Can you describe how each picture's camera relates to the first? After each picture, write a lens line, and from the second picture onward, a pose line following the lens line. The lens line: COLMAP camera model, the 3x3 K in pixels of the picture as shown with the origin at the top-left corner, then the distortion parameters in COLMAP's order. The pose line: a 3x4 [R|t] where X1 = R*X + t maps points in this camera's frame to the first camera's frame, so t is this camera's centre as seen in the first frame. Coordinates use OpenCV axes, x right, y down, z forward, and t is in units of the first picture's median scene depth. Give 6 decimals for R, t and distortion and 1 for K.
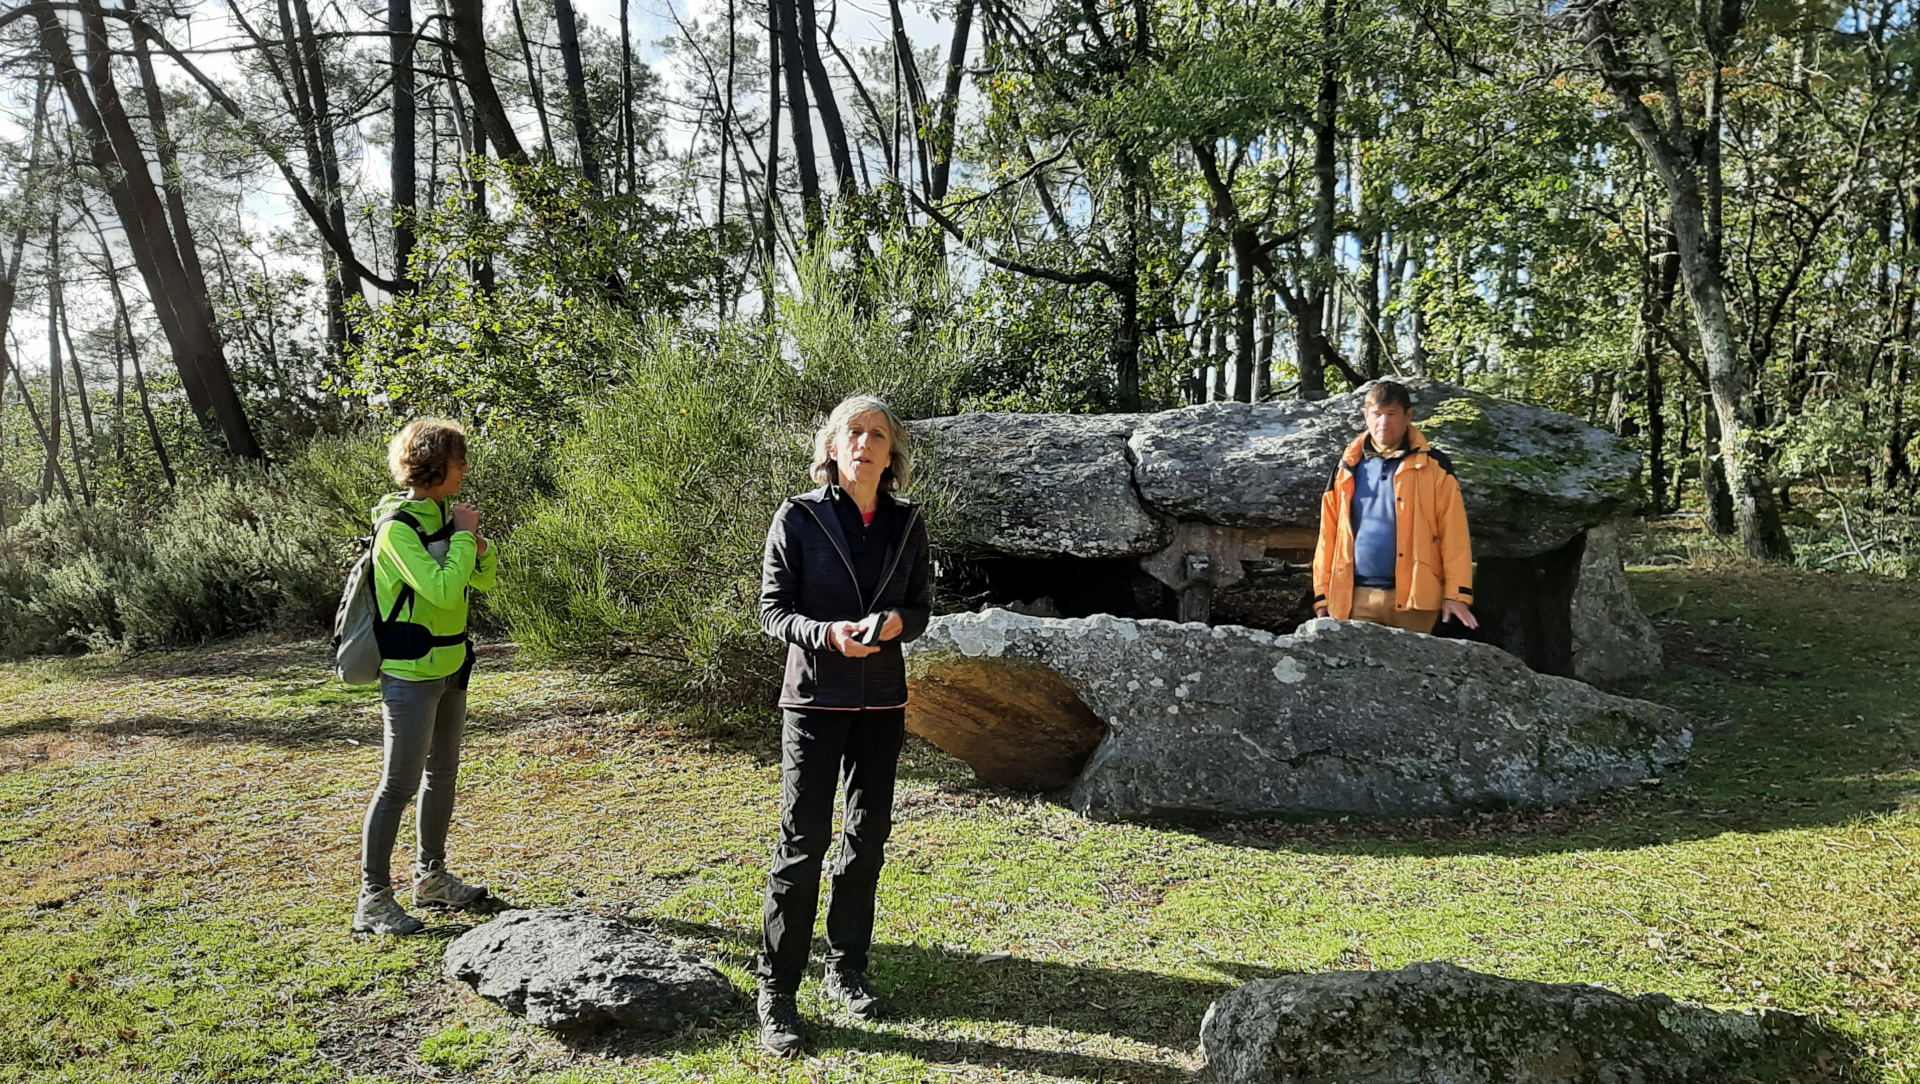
lens RADIAL K [[1485.9, 0, 987.0], [0, 1485.9, 488.5], [0, 0, 1]] dist [0.013307, -0.056539]
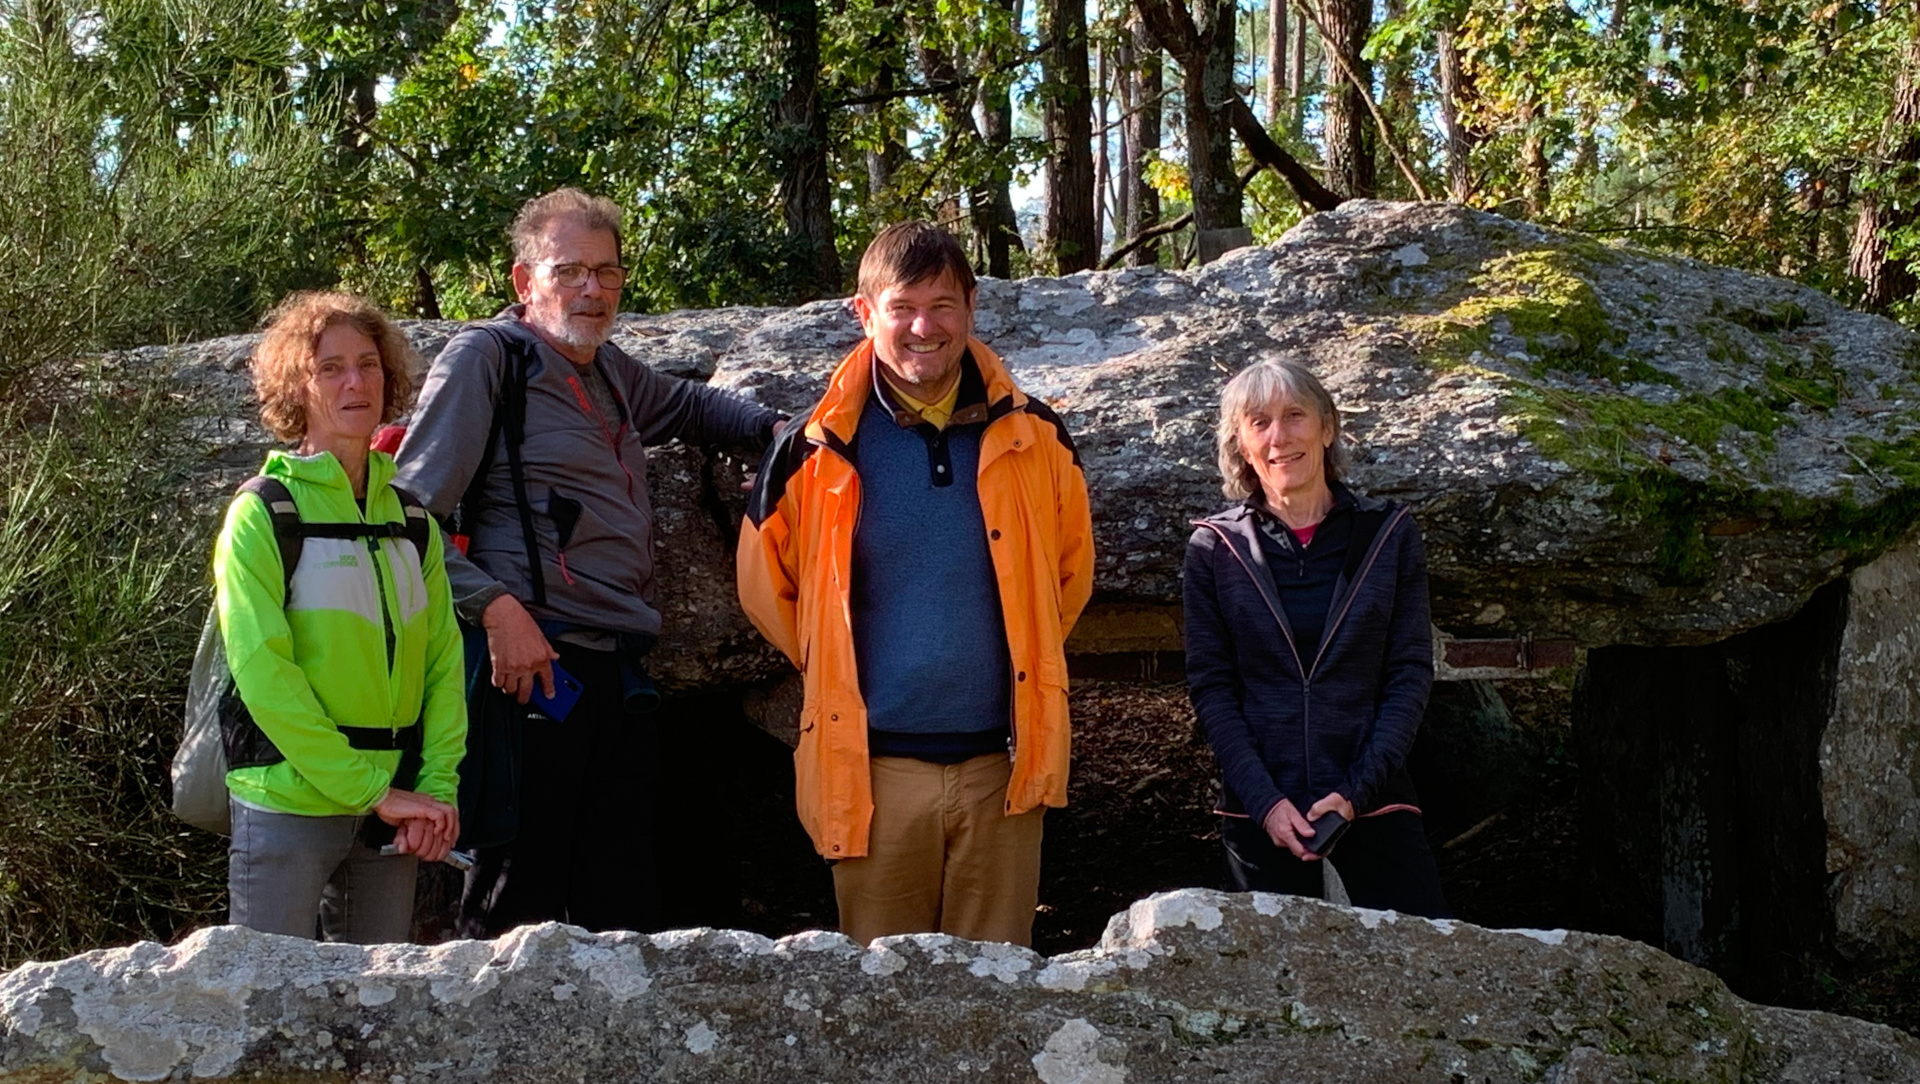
lens RADIAL K [[3053.1, 0, 1001.0], [0, 3053.1, 504.7], [0, 0, 1]] dist [0.086257, 0.000000]
pose [[0.990530, -0.039156, 0.131592, 0.070394], [0.035981, 0.999003, 0.026415, -0.020946], [-0.132495, -0.021430, 0.990952, 0.214894]]
